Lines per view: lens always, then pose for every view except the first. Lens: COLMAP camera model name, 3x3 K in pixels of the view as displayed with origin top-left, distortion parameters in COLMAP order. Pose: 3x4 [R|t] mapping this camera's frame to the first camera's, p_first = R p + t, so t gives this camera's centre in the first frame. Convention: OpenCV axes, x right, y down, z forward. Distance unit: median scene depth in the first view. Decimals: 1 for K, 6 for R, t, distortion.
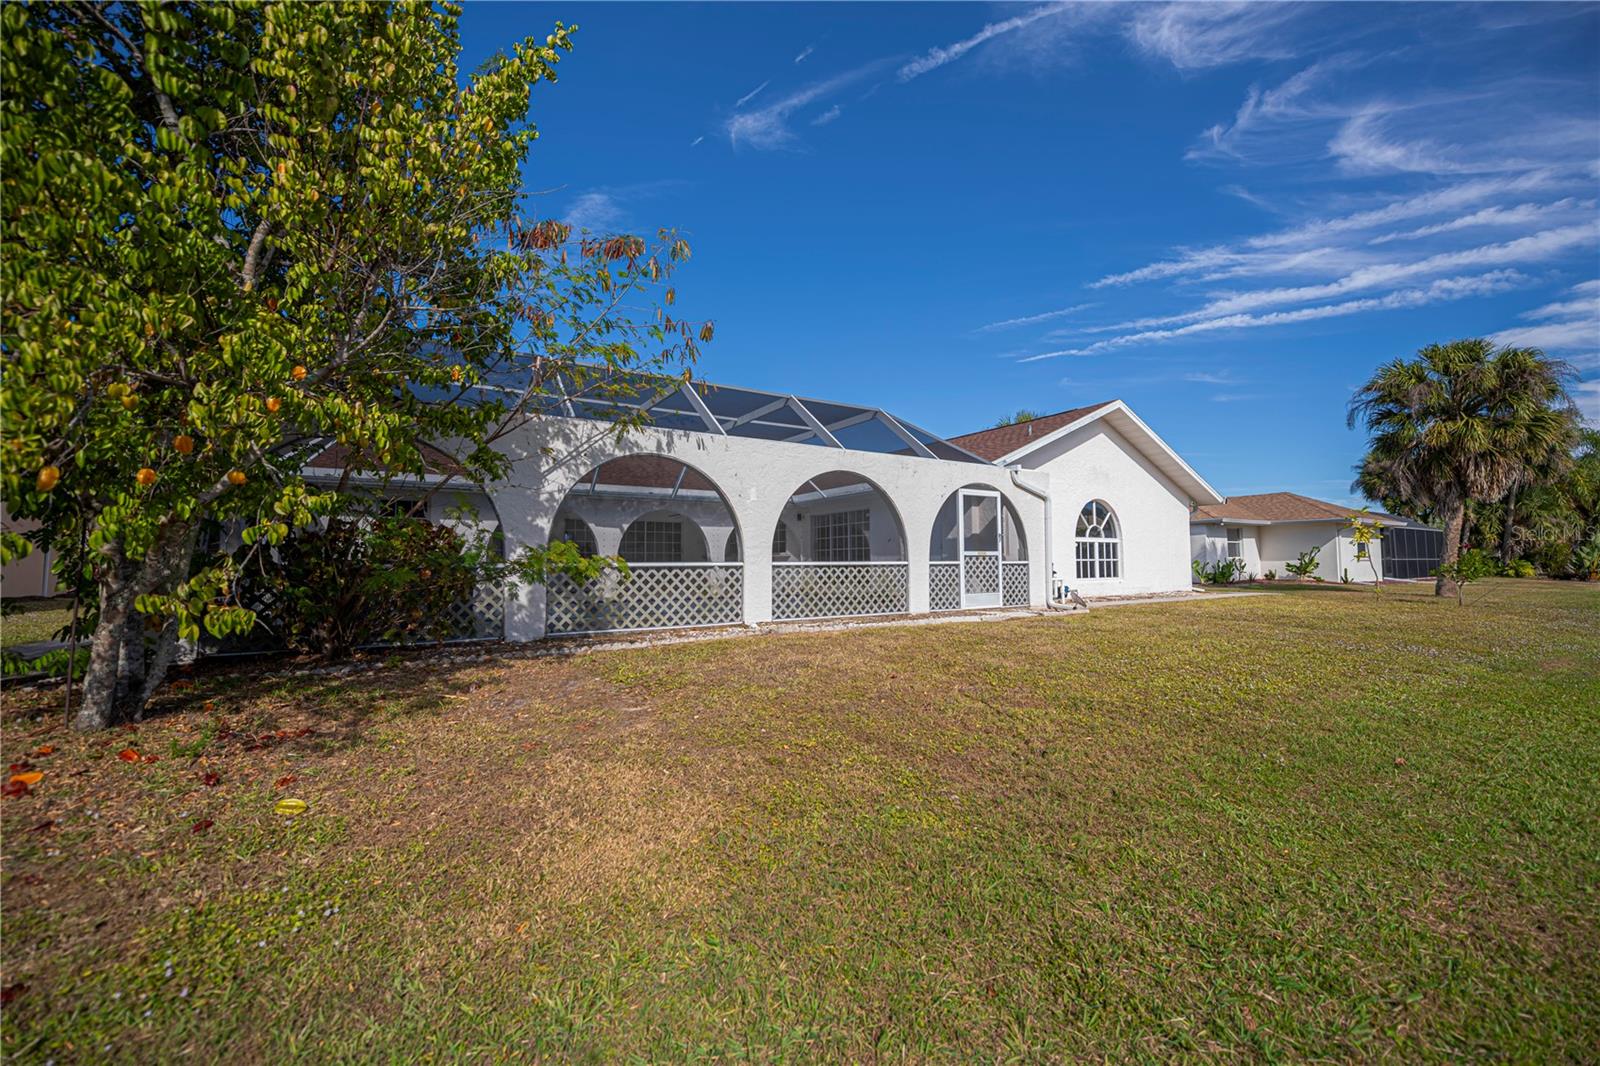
lens RADIAL K [[642.7, 0, 800.0], [0, 642.7, 533.0], [0, 0, 1]] dist [-0.020462, -0.000178]
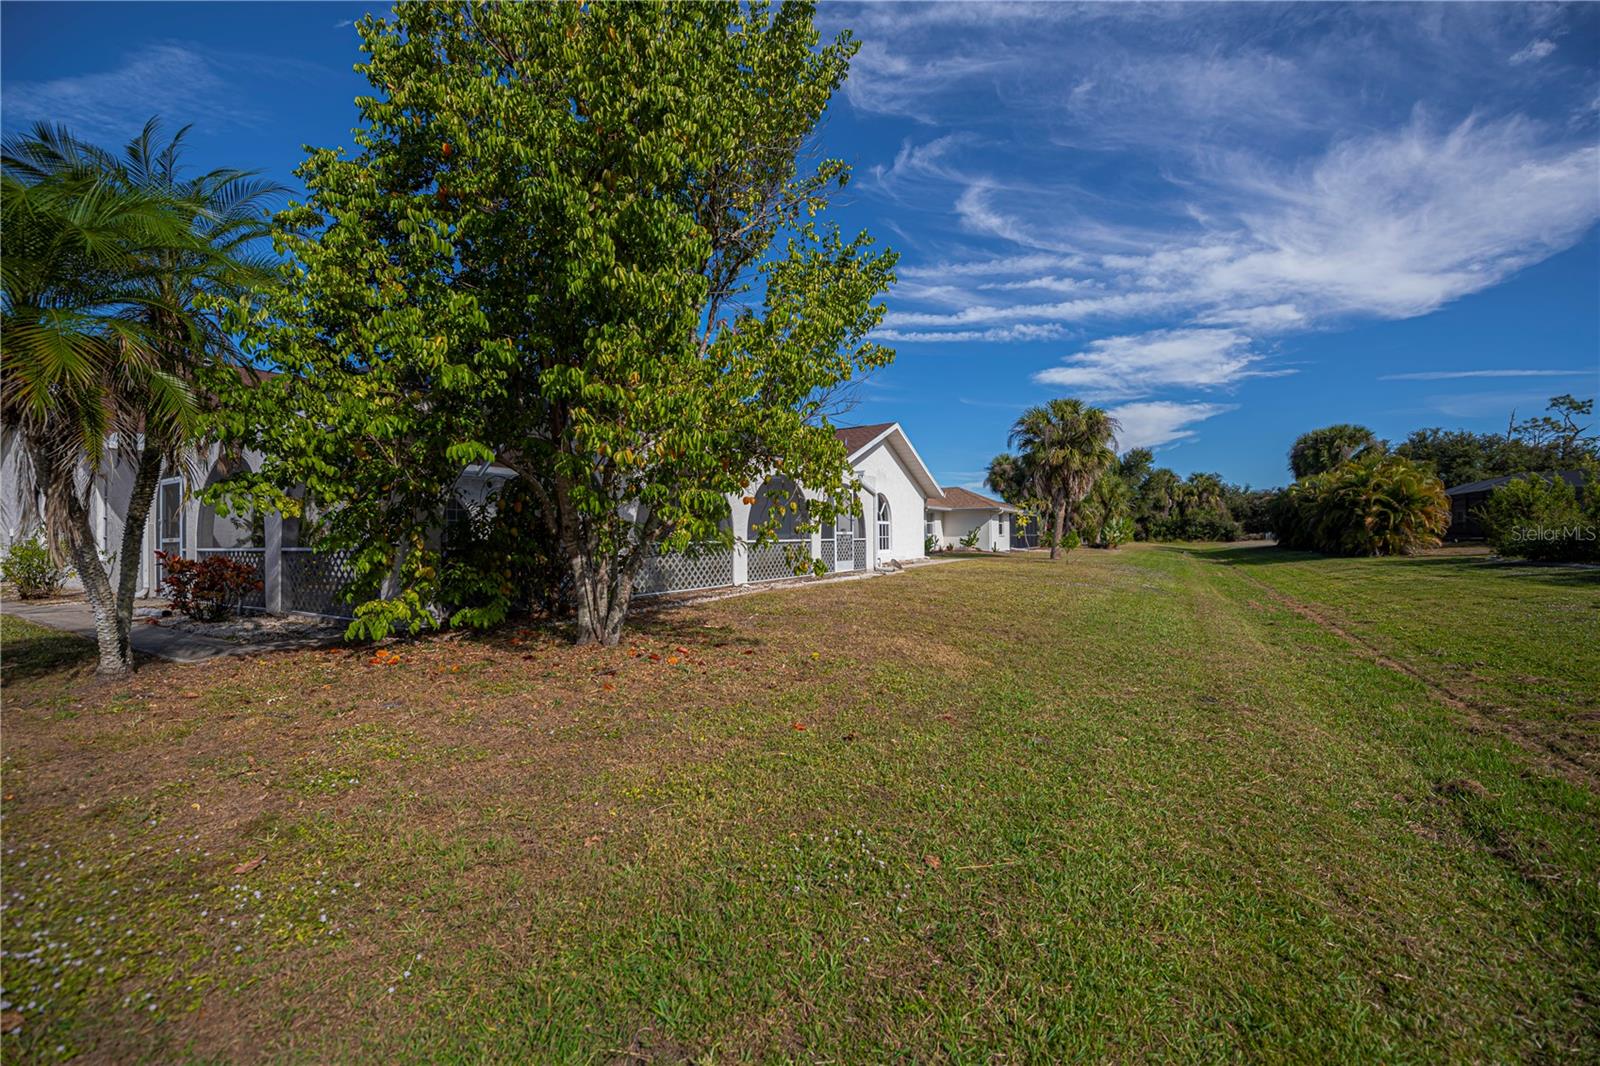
lens RADIAL K [[642.7, 0, 800.0], [0, 642.7, 533.0], [0, 0, 1]] dist [-0.020462, -0.000178]
pose [[0.887915, -0.001783, 0.460004, -0.208118], [-0.015543, 0.999305, 0.033875, -0.006834], [-0.459744, -0.037228, 0.887271, -0.100107]]
